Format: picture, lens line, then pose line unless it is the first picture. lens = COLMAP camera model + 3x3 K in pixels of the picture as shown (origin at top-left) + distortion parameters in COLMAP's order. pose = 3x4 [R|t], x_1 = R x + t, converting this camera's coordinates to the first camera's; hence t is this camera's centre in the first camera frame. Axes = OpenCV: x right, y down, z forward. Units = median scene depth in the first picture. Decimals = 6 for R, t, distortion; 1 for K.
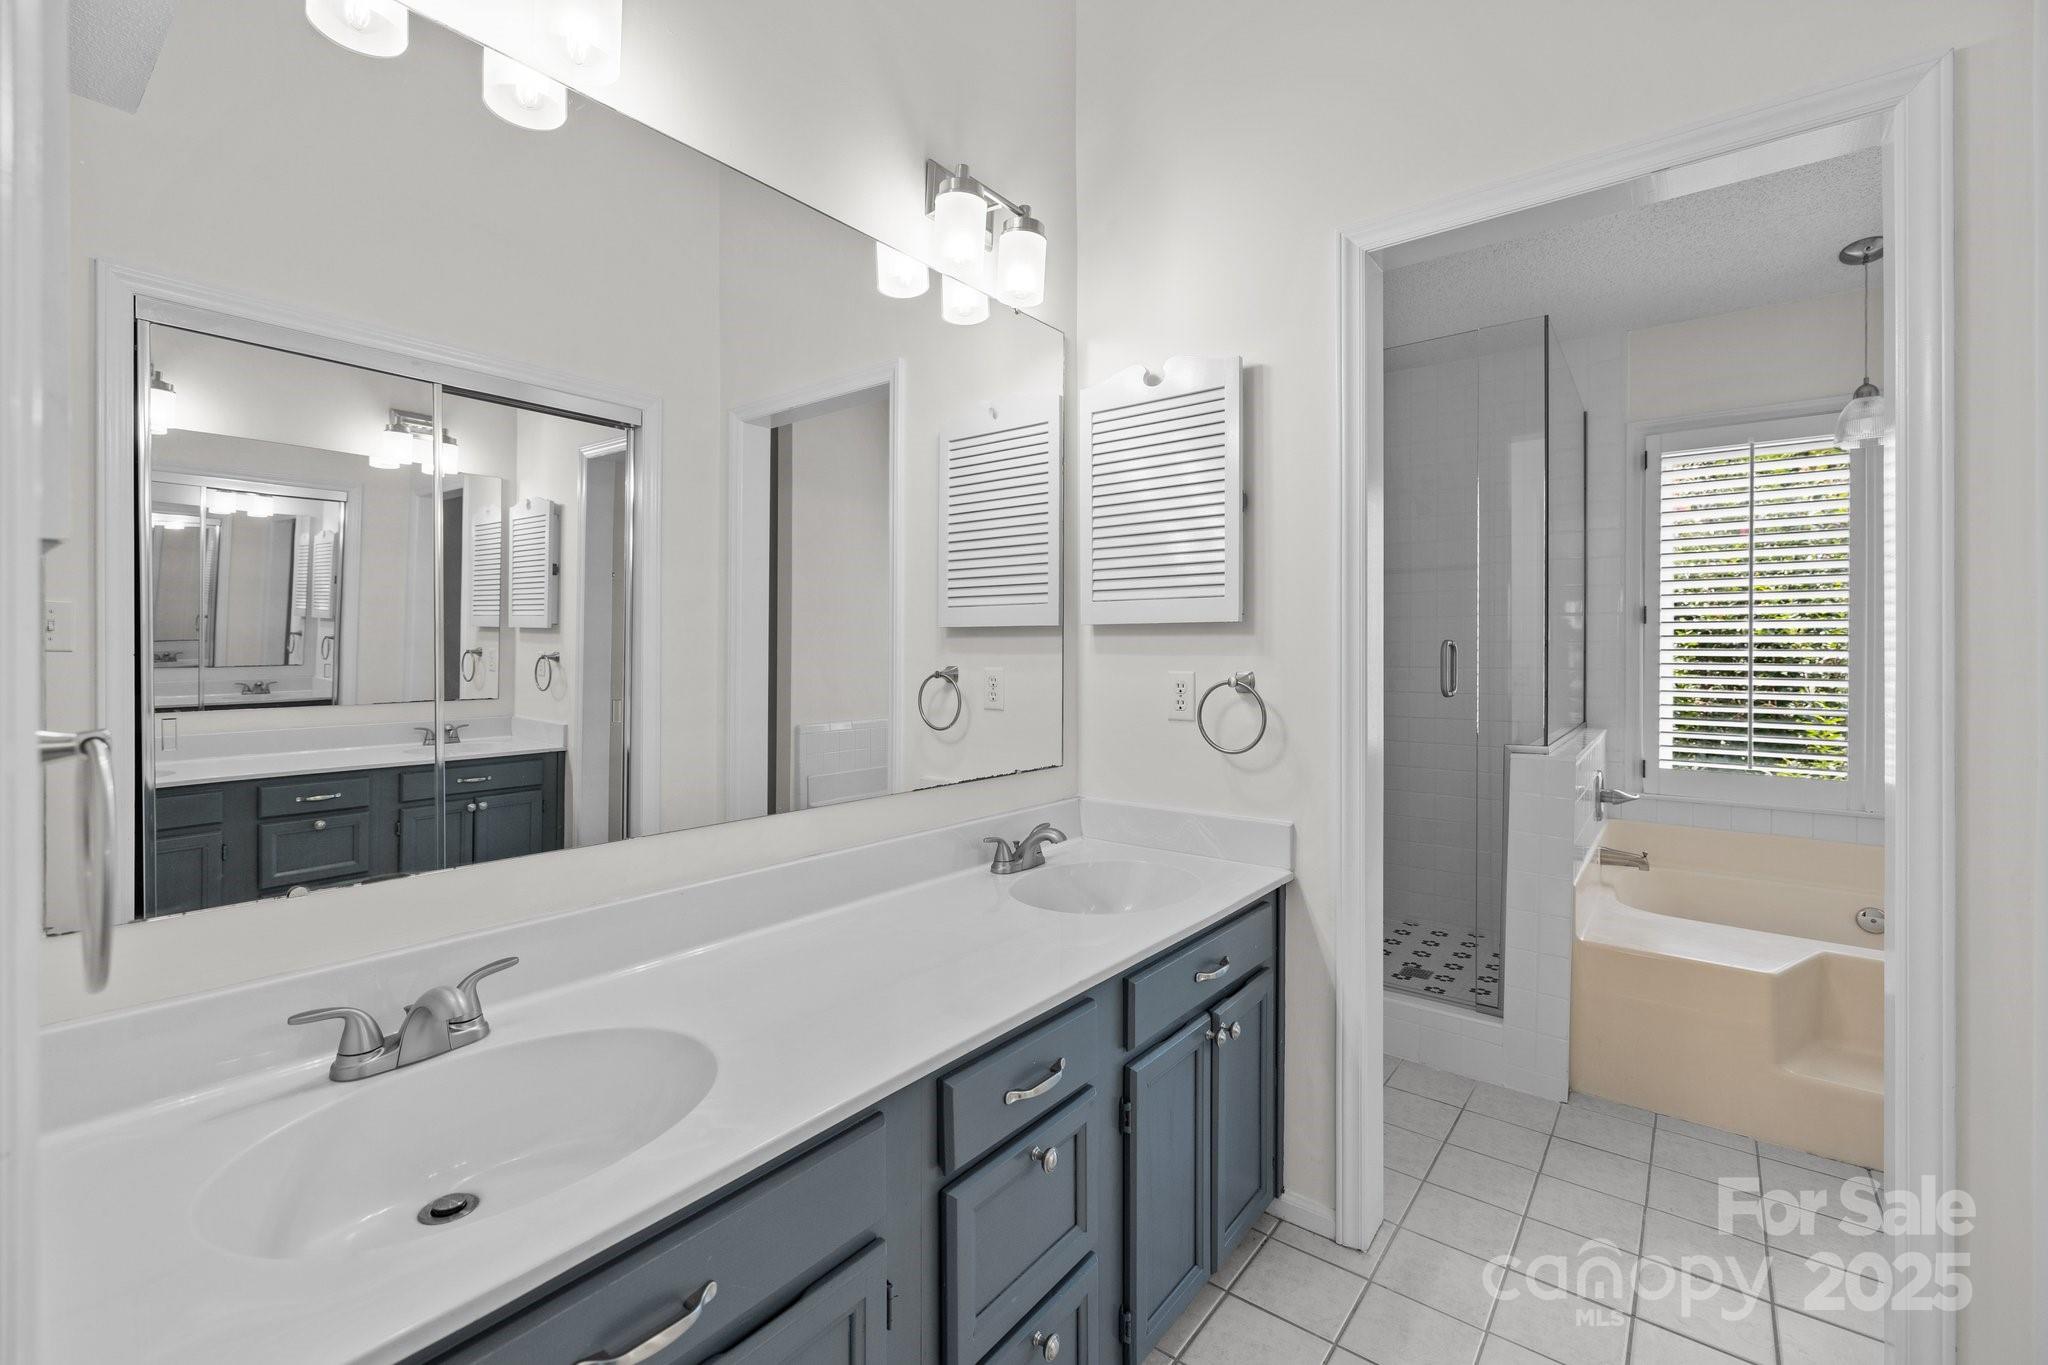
lens RADIAL K [[875.7, 0, 1010.1], [0, 875.7, 650.4], [0, 0, 1]] dist [-0.003398, -0.000099]
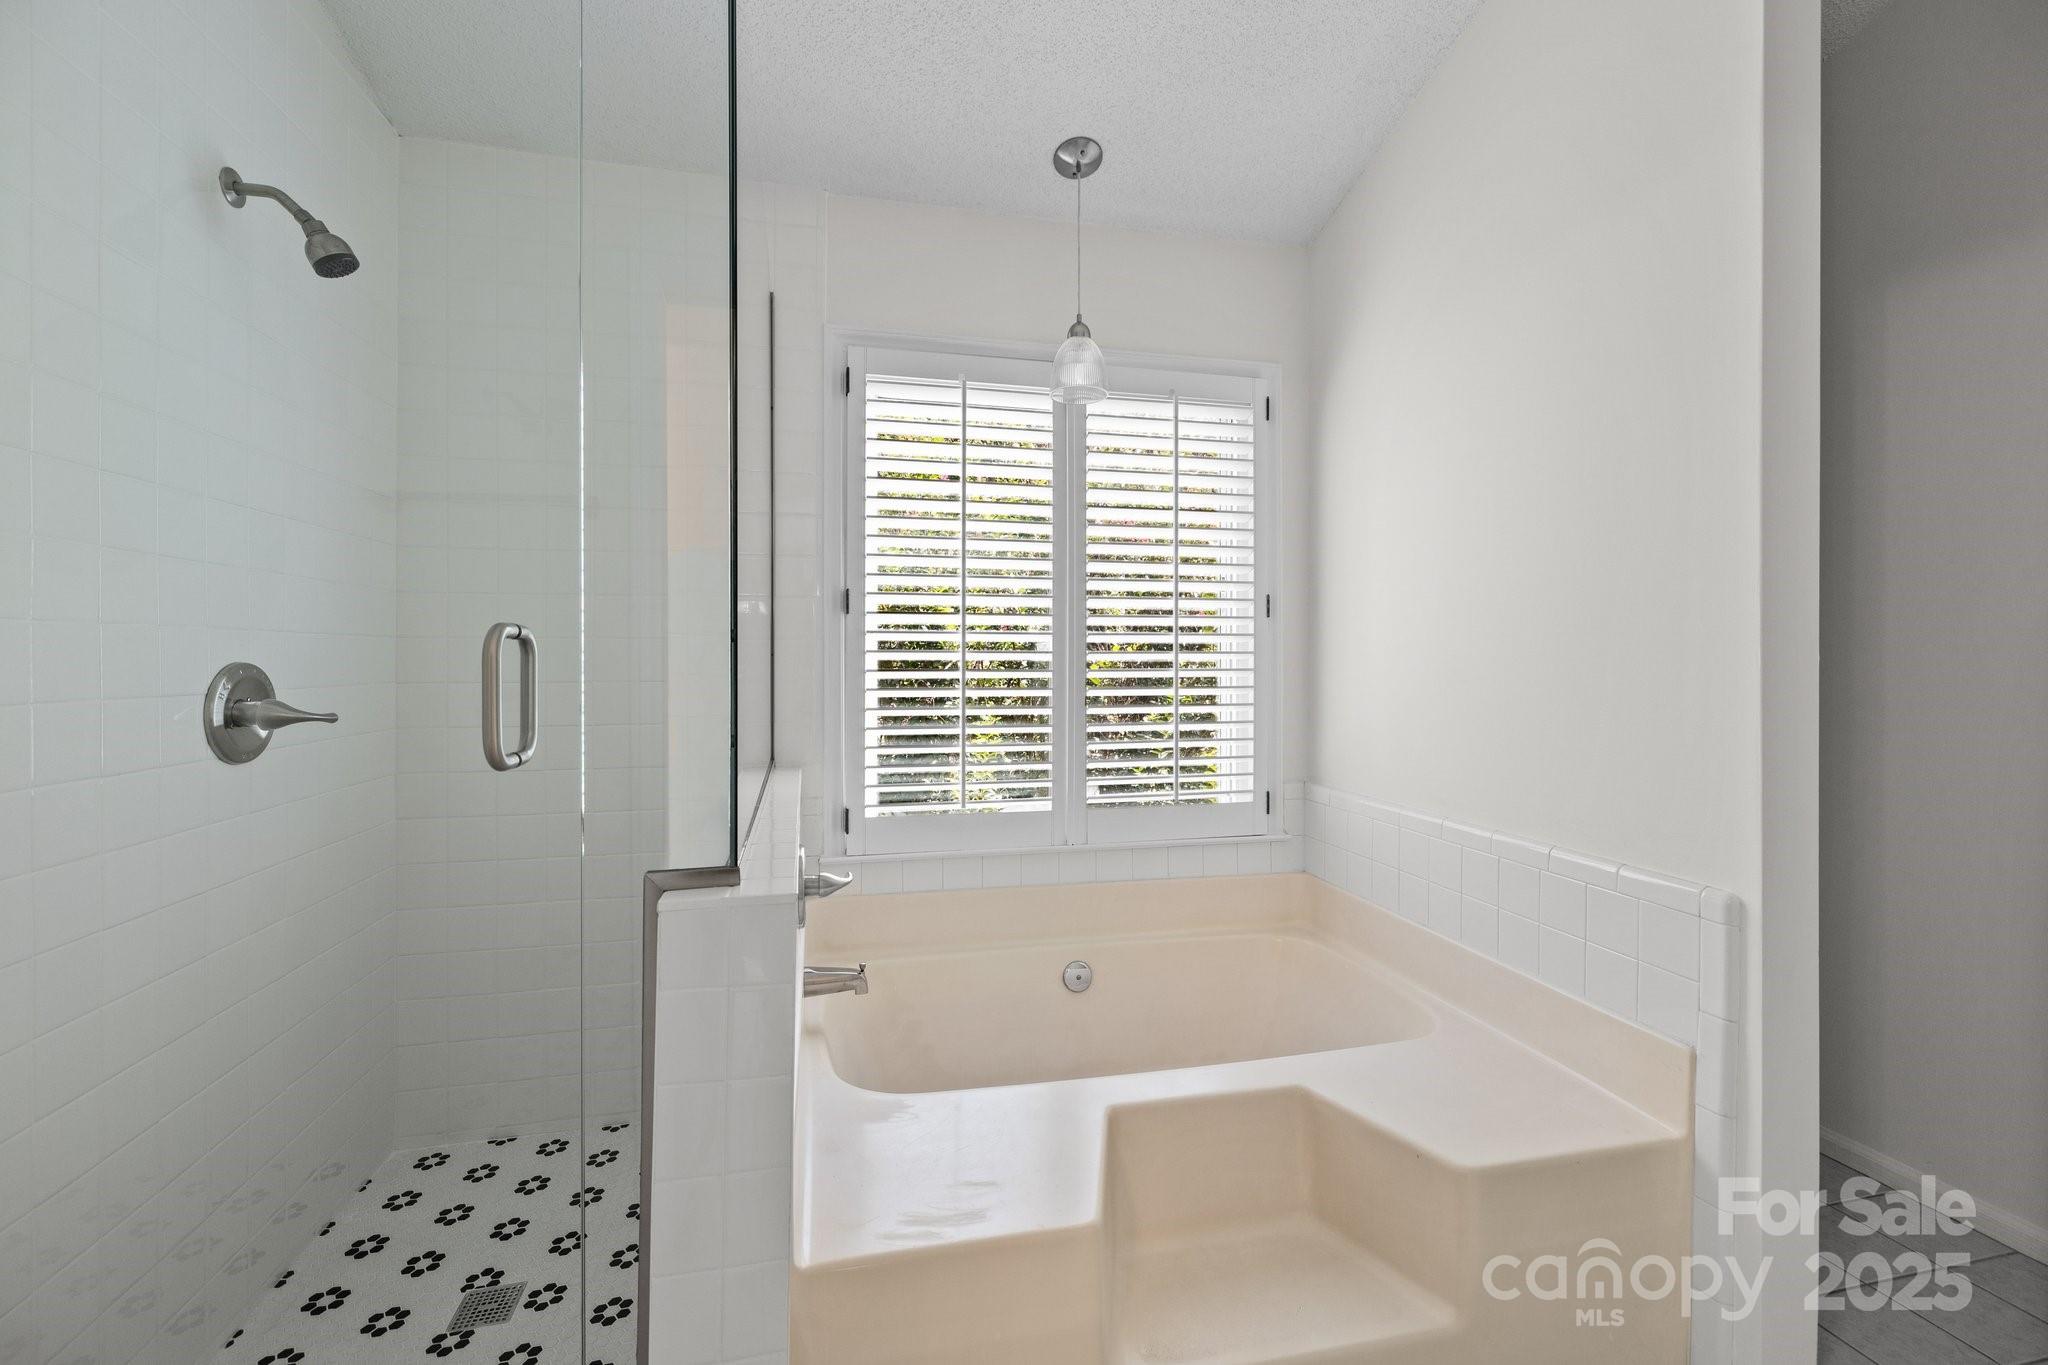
lens RADIAL K [[875.7, 0, 1023.1], [0, 875.7, 654.1], [0, 0, 1]] dist [-0.003398, -0.000099]
pose [[0.620441, -0.000251, 0.784253, 0.271692], [0.001762, 0.999998, -0.001074, 0.002916], [-0.784251, 0.002048, 0.620440, 0.467784]]
